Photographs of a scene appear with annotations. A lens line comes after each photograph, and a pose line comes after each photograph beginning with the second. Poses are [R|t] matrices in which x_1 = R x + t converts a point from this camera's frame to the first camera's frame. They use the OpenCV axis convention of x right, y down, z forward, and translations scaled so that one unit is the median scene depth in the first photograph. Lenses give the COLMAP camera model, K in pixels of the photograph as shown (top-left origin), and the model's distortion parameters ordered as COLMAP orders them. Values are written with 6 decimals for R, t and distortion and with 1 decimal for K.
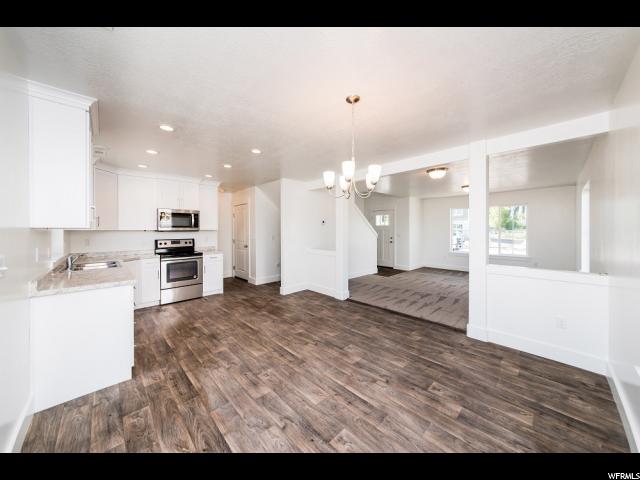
lens RADIAL K [[232.6, 0, 303.5], [0, 232.6, 230.8], [0, 0, 1]] dist [0.015806, -0.000402]
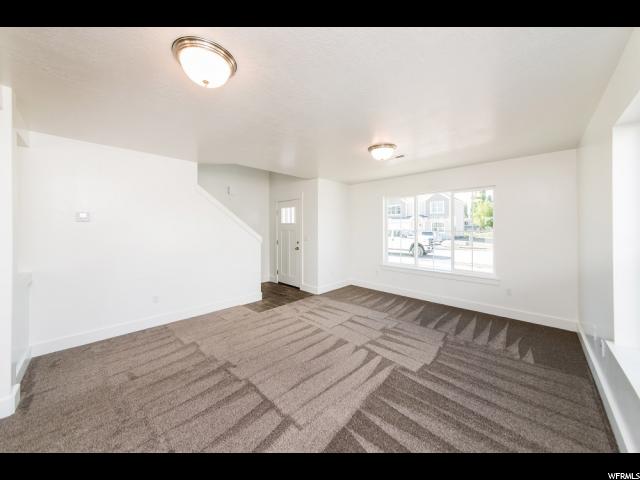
lens RADIAL K [[232.6, 0, 298.8], [0, 232.6, 226.1], [0, 0, 1]] dist [0.015806, -0.000402]
pose [[0.999906, 0.009473, 0.009912, 0.367937], [-0.009374, 0.999906, -0.009986, -0.008134], [-0.010005, 0.009892, 0.999901, 0.340341]]
